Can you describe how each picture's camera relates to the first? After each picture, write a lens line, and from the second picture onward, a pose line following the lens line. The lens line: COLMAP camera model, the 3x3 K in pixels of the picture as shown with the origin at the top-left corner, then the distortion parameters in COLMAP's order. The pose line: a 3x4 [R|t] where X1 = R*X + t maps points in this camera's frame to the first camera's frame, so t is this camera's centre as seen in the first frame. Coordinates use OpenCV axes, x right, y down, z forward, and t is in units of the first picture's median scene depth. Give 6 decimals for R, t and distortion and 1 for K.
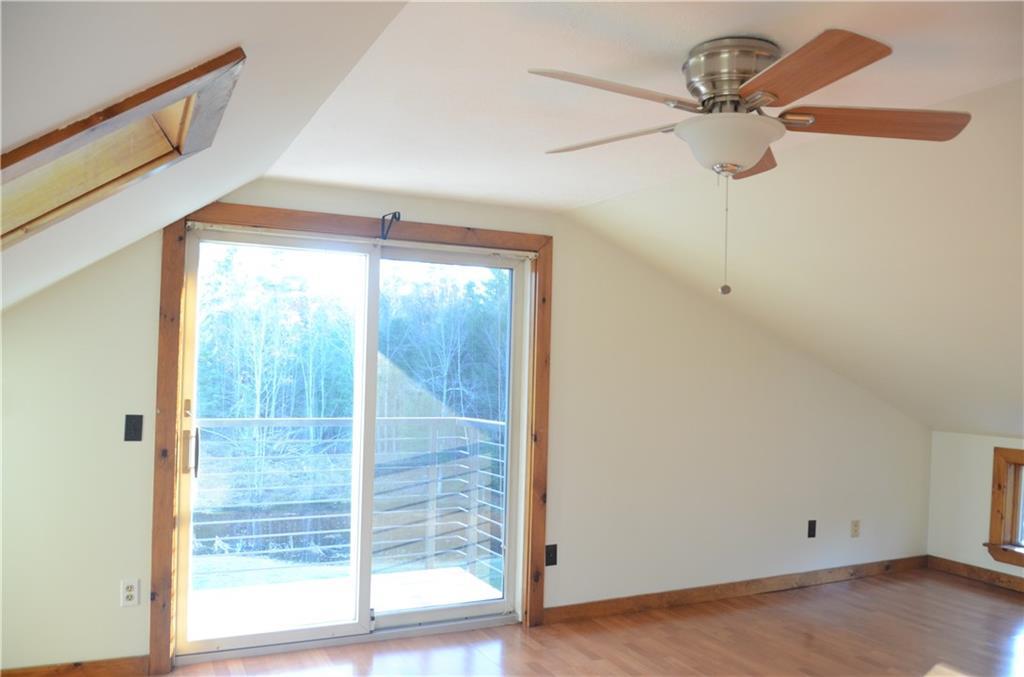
lens RADIAL K [[791.5, 0, 508.2], [0, 791.5, 339.7], [0, 0, 1]] dist [-0.045006, -0.005451]
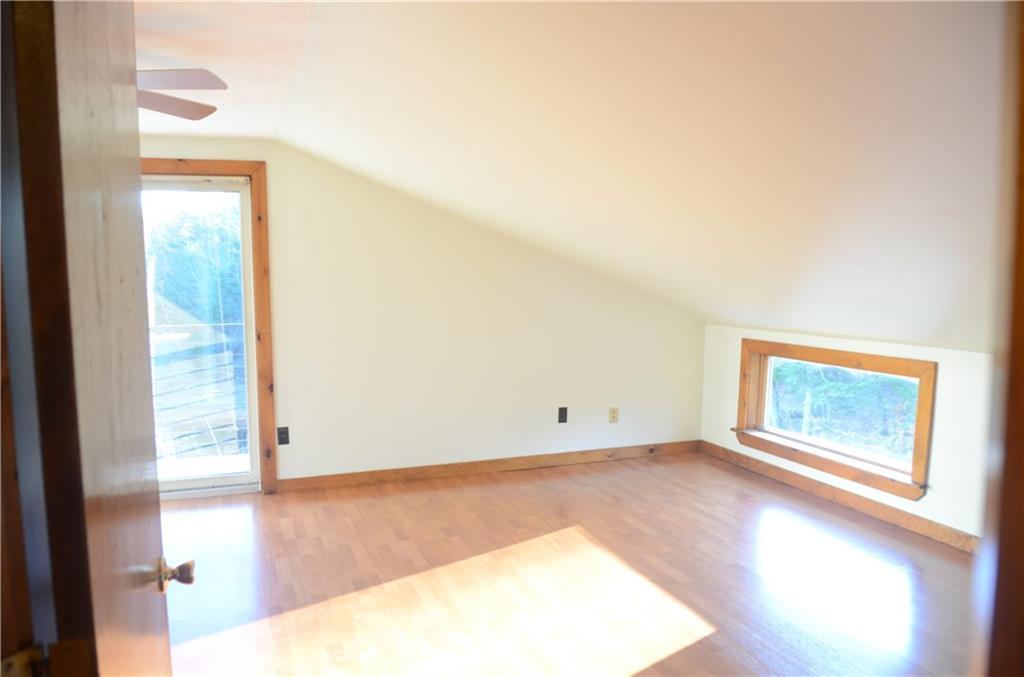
lens RADIAL K [[791.5, 0, 511.7], [0, 791.5, 337.3], [0, 0, 1]] dist [-0.045006, -0.005451]
pose [[0.993758, -0.024245, -0.108895, 0.490803], [0.036236, 0.993323, 0.109530, 0.009297], [0.105512, -0.112793, 0.988001, -0.104316]]
